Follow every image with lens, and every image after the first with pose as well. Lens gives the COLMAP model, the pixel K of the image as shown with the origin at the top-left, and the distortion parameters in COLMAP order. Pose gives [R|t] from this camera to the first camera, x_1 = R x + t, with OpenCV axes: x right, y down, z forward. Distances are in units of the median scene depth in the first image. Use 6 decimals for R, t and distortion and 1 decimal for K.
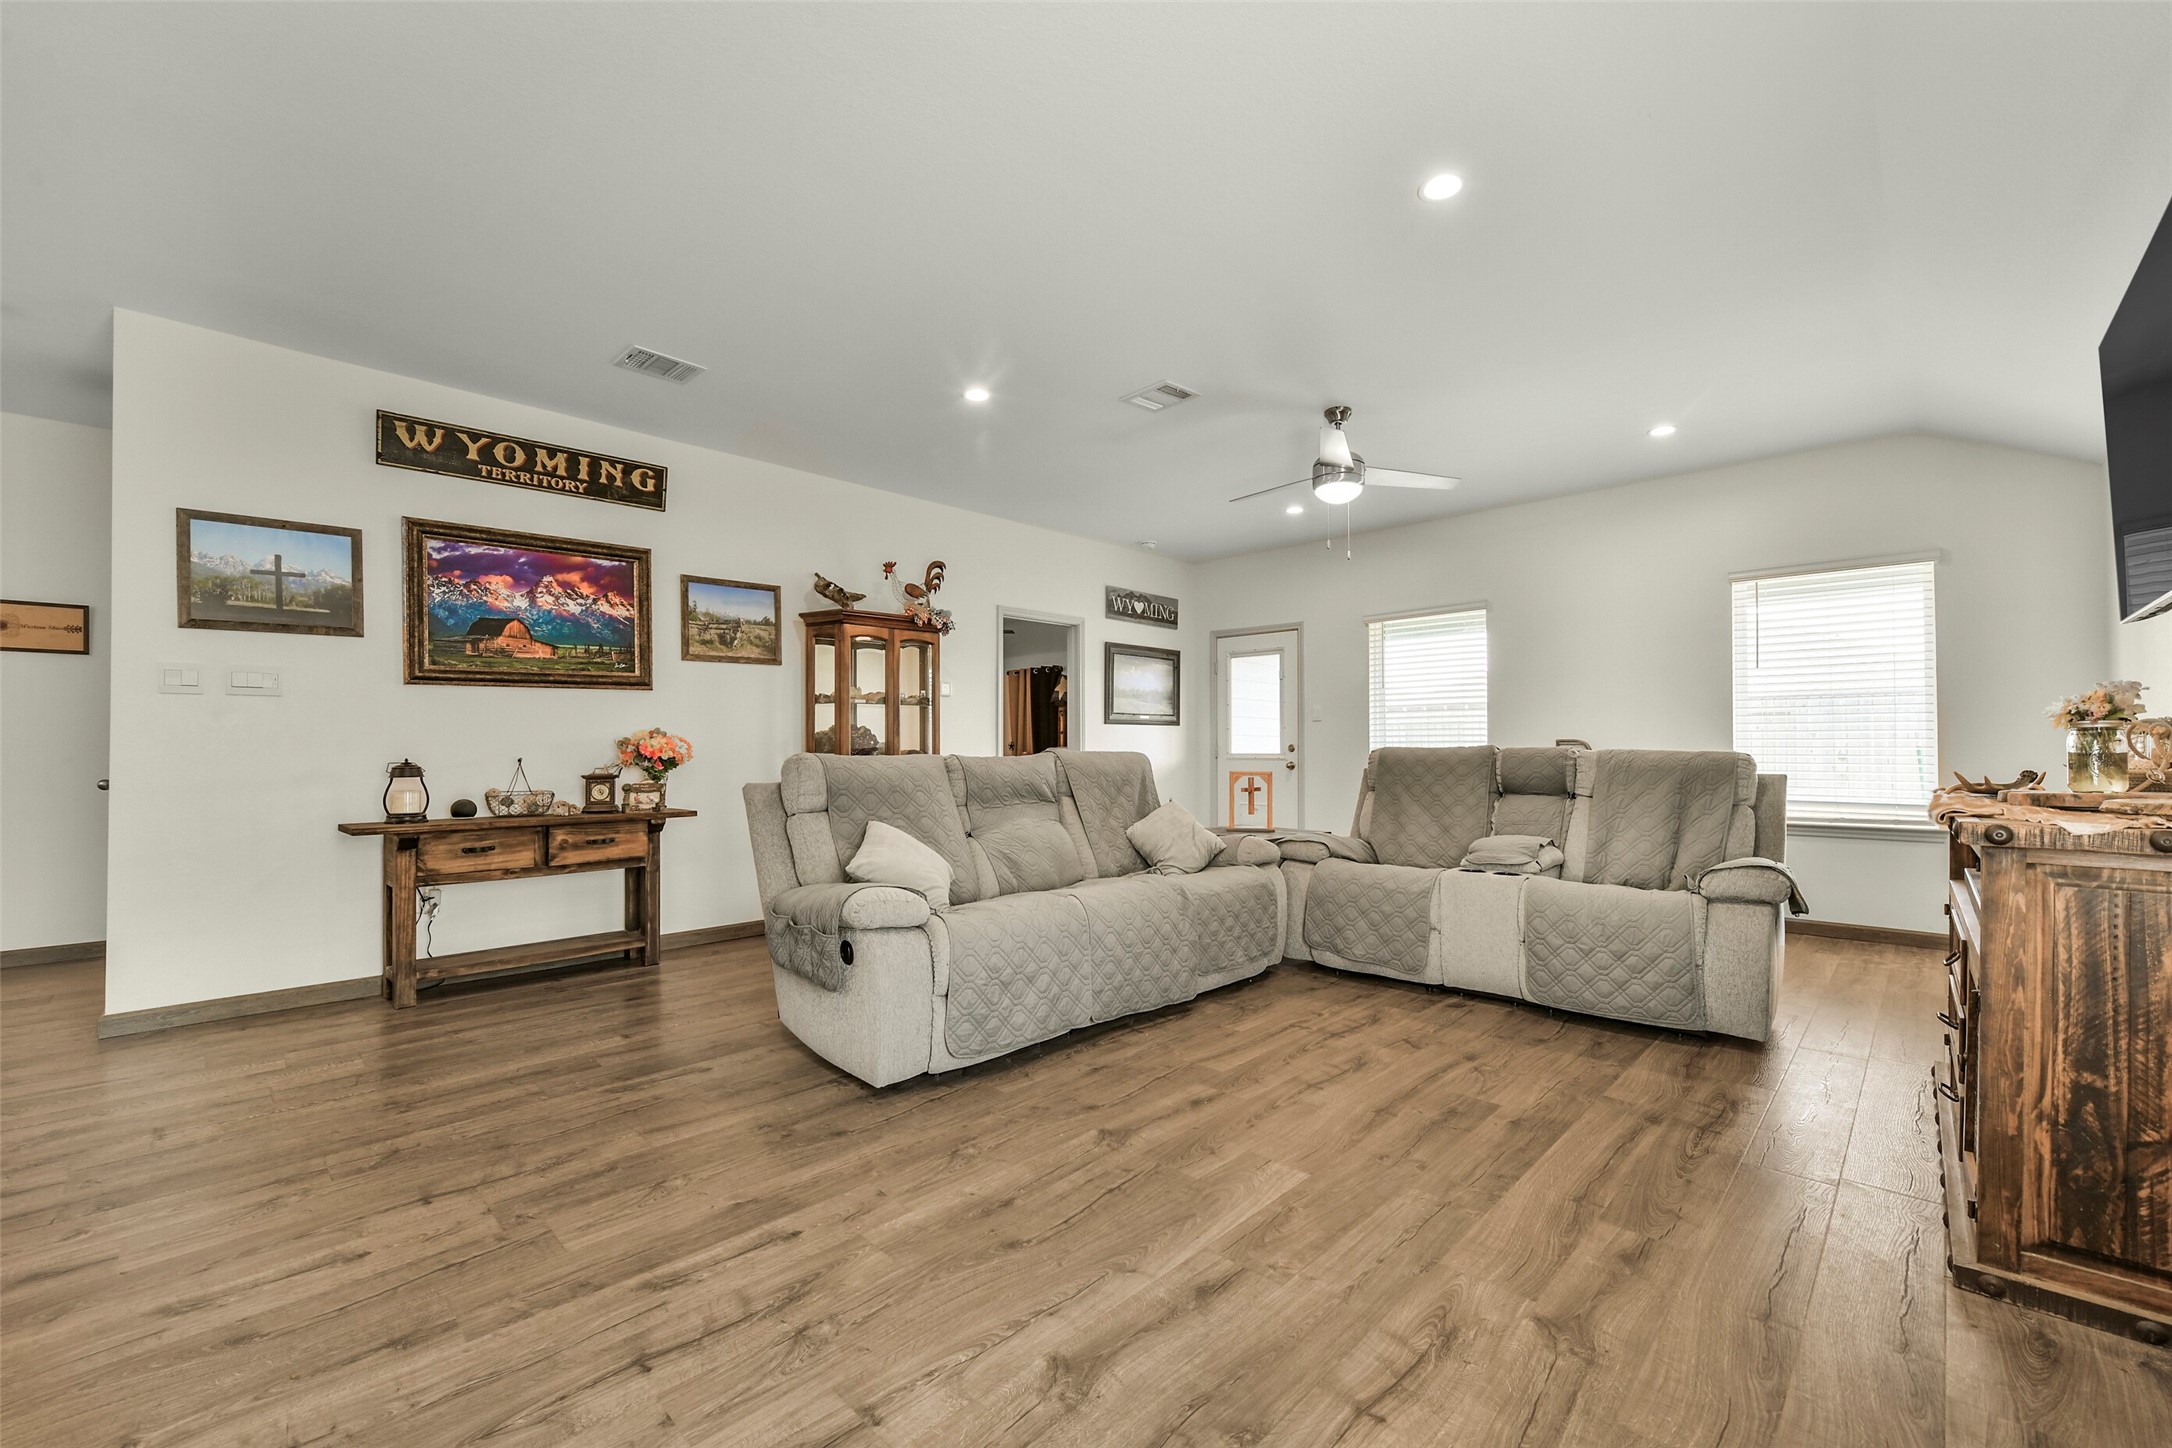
lens RADIAL K [[884.7, 0, 1082.6], [0, 884.7, 738.5], [0, 0, 1]] dist [-0.008462, 0.000578]
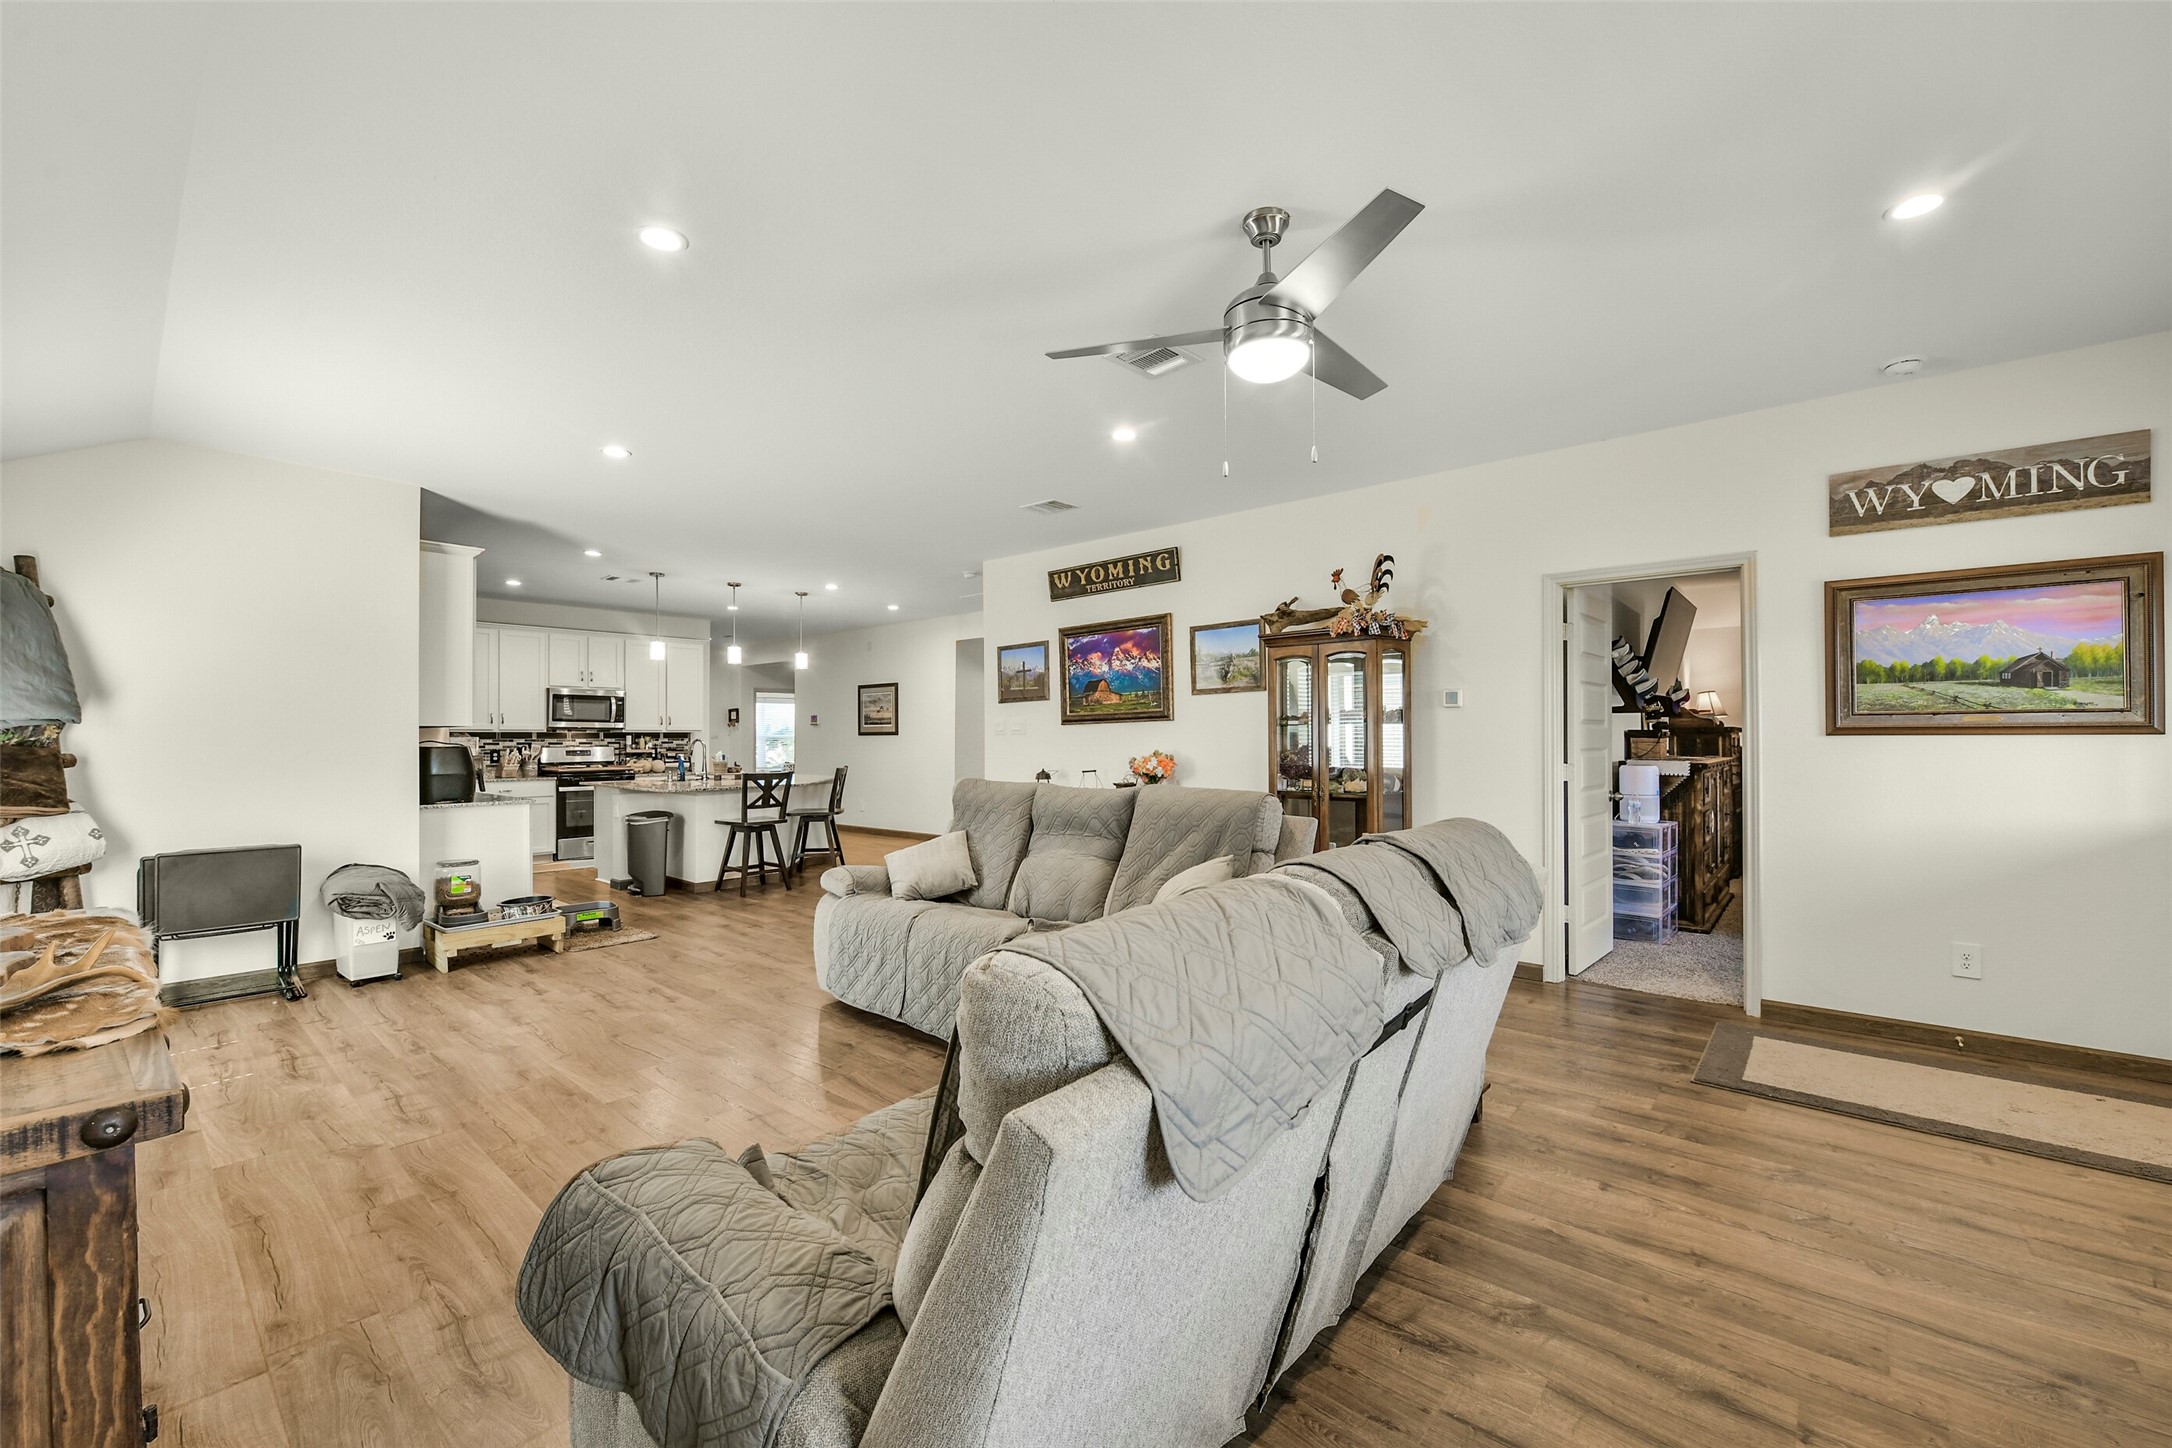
lens RADIAL K [[884.7, 0, 1101.0], [0, 884.7, 730.5], [0, 0, 1]] dist [-0.008462, 0.000578]
pose [[0.059684, -0.003076, -0.998213, 0.906718], [0.014837, 0.999888, -0.002194, -0.043456], [0.998107, -0.014679, 0.059723, 0.911805]]
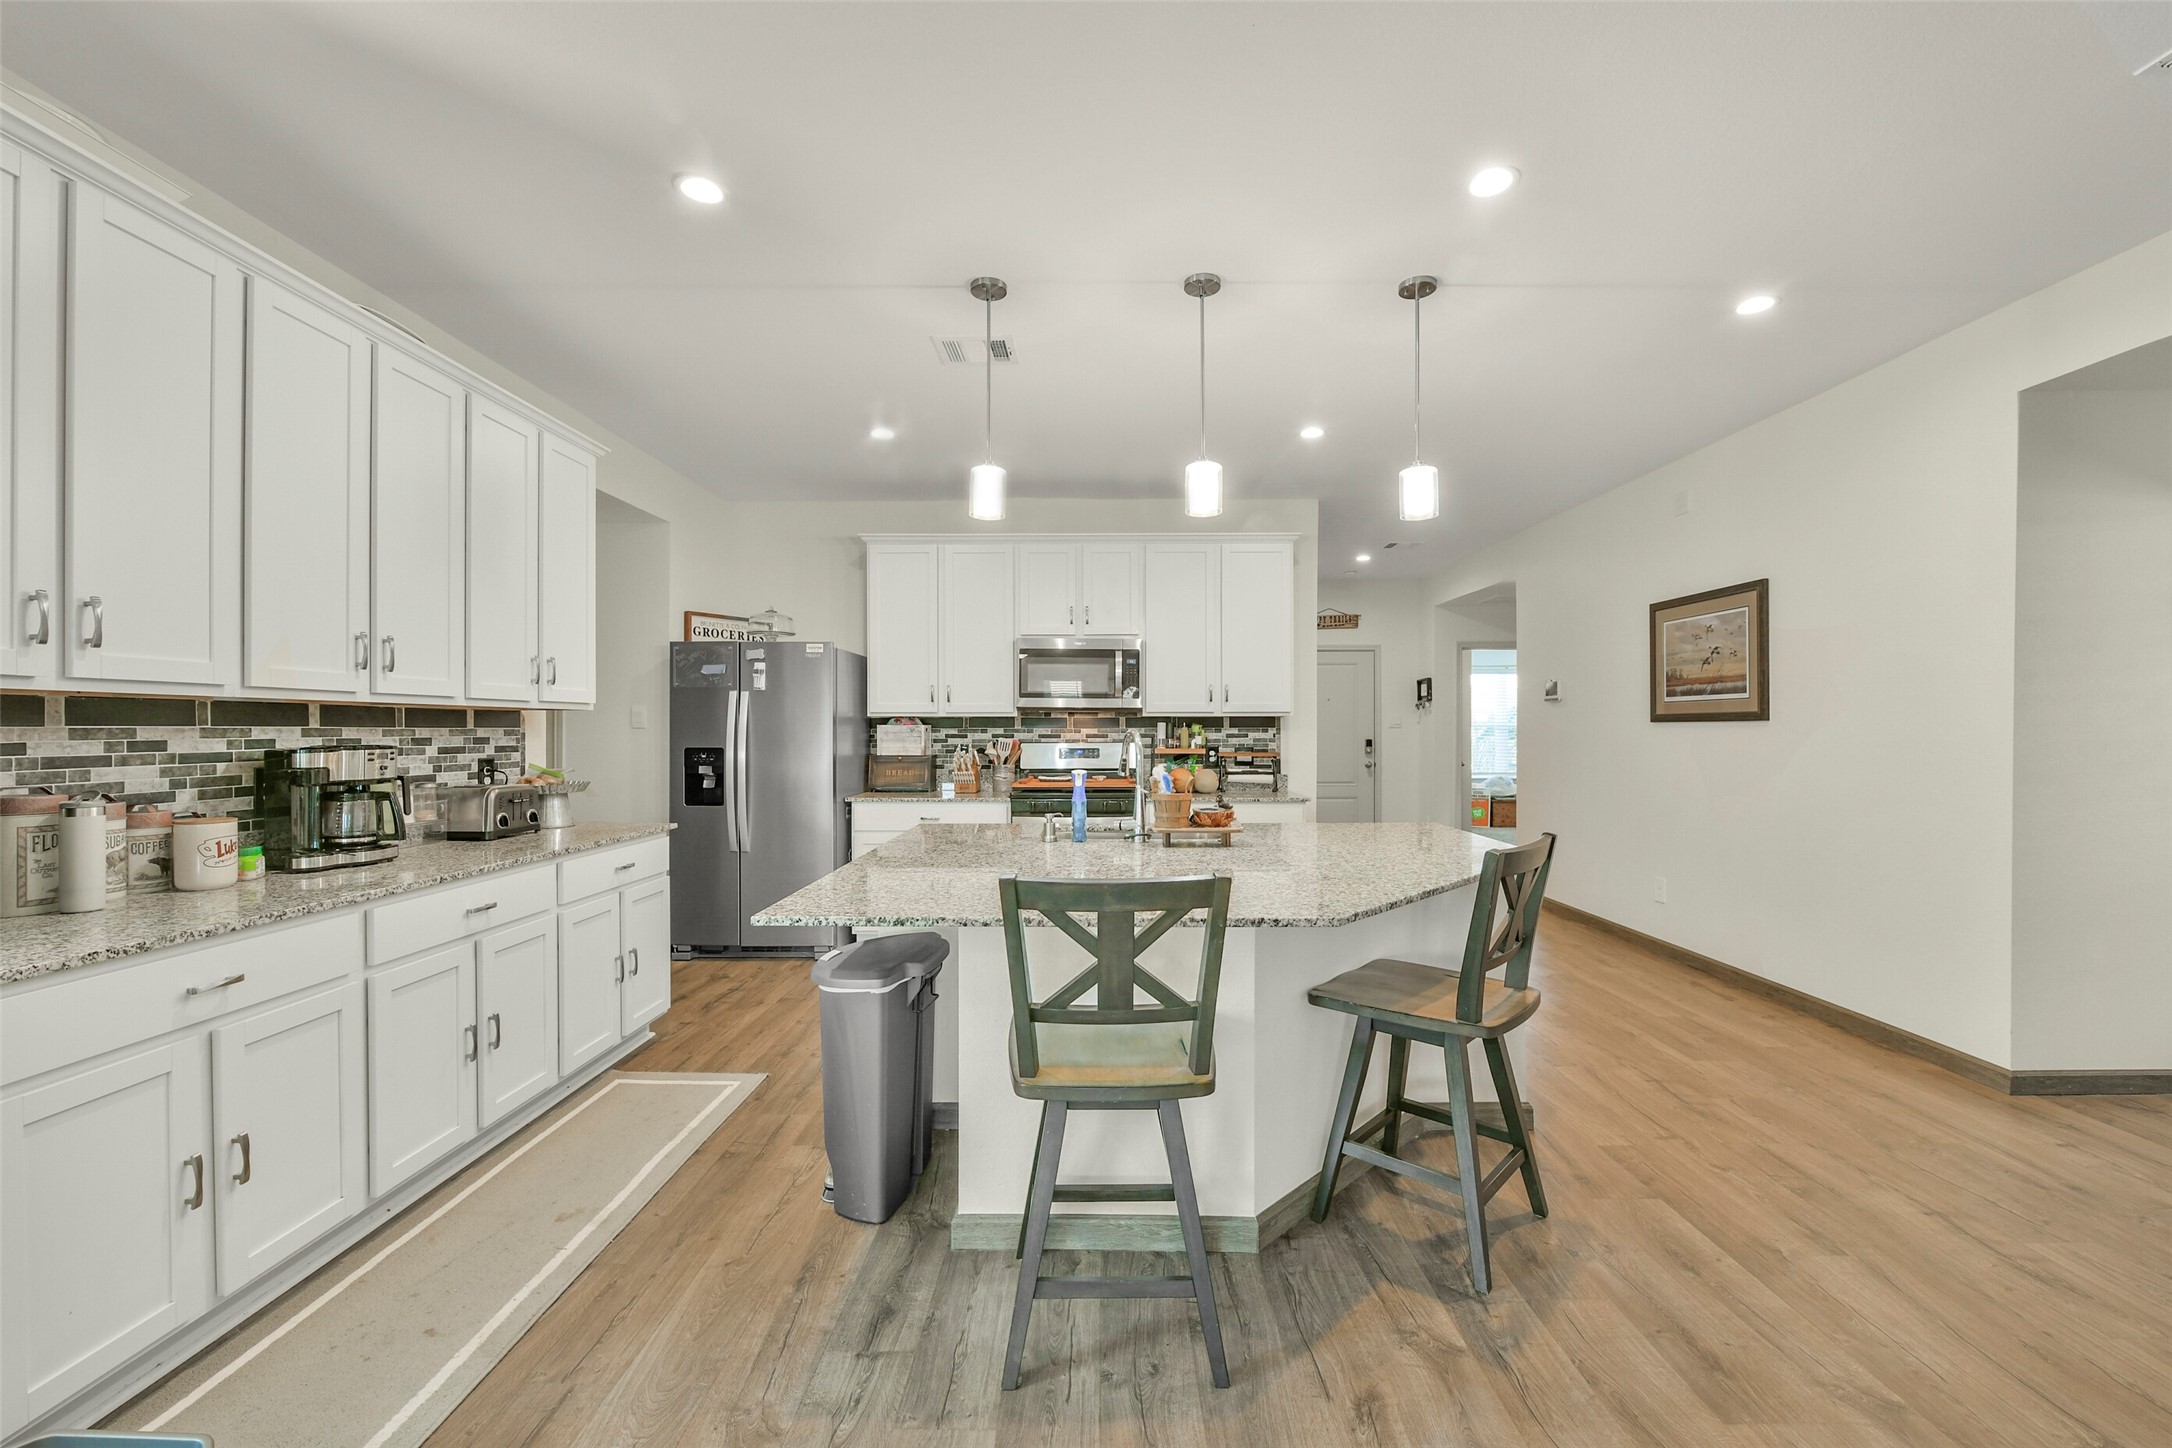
lens RADIAL K [[884.7, 0, 1076.1], [0, 884.7, 725.4], [0, 0, 1]] dist [-0.008462, 0.000578]
pose [[-0.729184, 0.003499, -0.684309, -0.586743], [0.011926, 0.999900, -0.007595, -0.041160], [0.684214, -0.013699, -0.729153, 0.642707]]
